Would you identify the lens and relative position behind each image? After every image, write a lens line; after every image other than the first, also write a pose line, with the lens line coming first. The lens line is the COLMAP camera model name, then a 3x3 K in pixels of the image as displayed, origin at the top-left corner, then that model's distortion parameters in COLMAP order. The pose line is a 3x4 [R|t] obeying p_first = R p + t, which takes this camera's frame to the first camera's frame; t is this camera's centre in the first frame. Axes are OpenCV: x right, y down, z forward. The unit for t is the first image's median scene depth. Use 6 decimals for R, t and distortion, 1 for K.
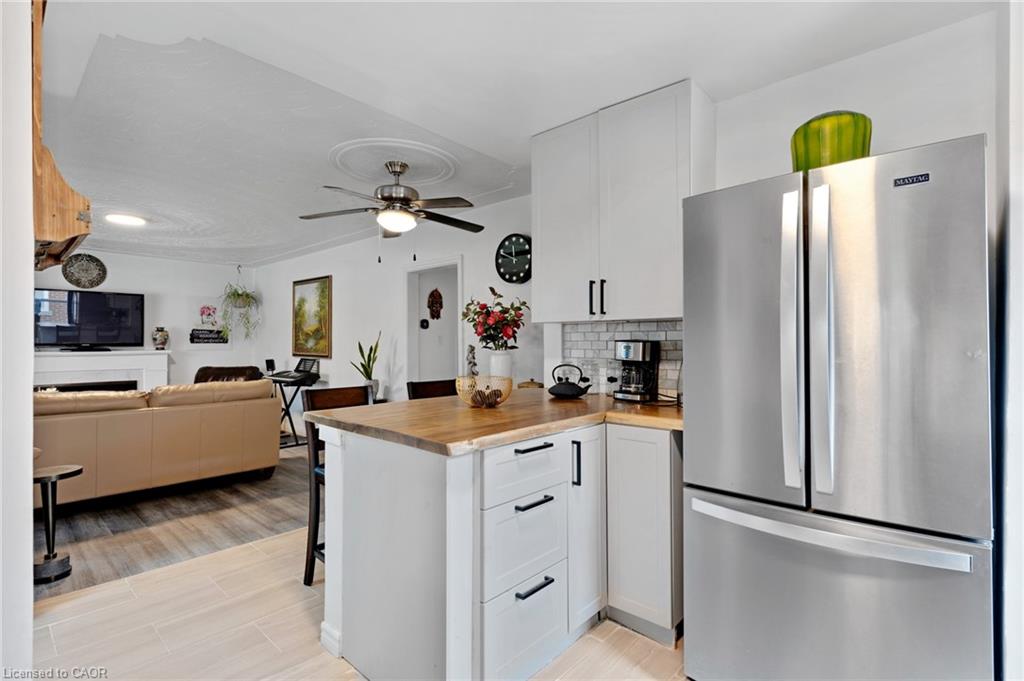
lens RADIAL K [[486.9, 0, 512.9], [0, 486.9, 341.8], [0, 0, 1]] dist [0.002699, 0.000952]
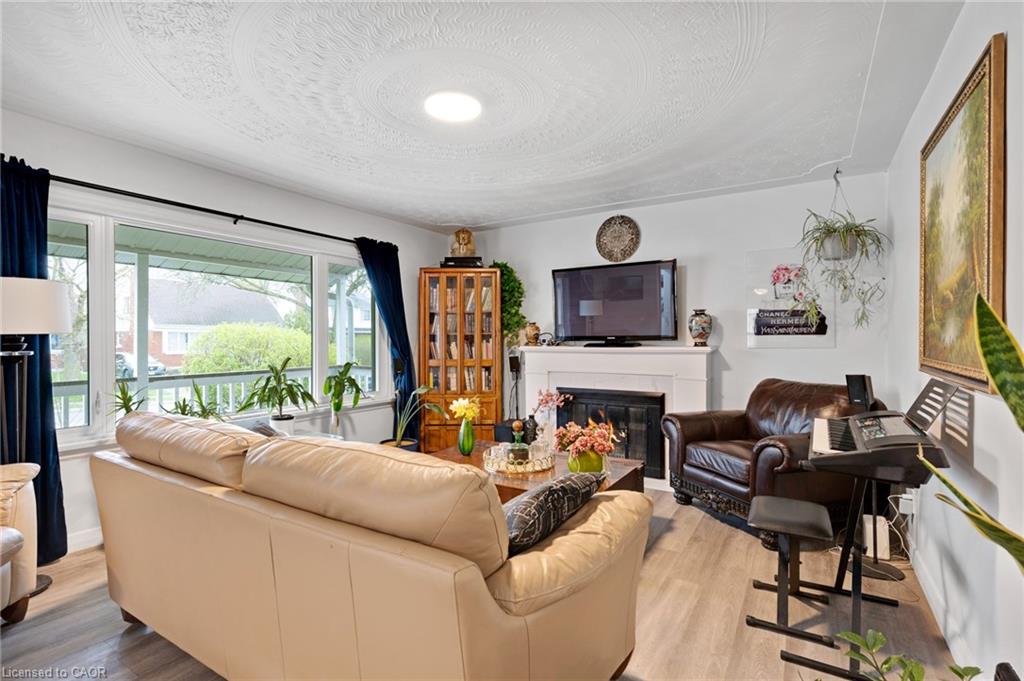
lens RADIAL K [[486.9, 0, 514.2], [0, 486.9, 341.8], [0, 0, 1]] dist [0.002699, 0.000952]
pose [[0.158726, 0.003743, -0.987316, -0.155393], [0.002470, 0.999988, 0.004189, 0.008032], [0.987320, -0.003104, 0.158715, 0.670447]]
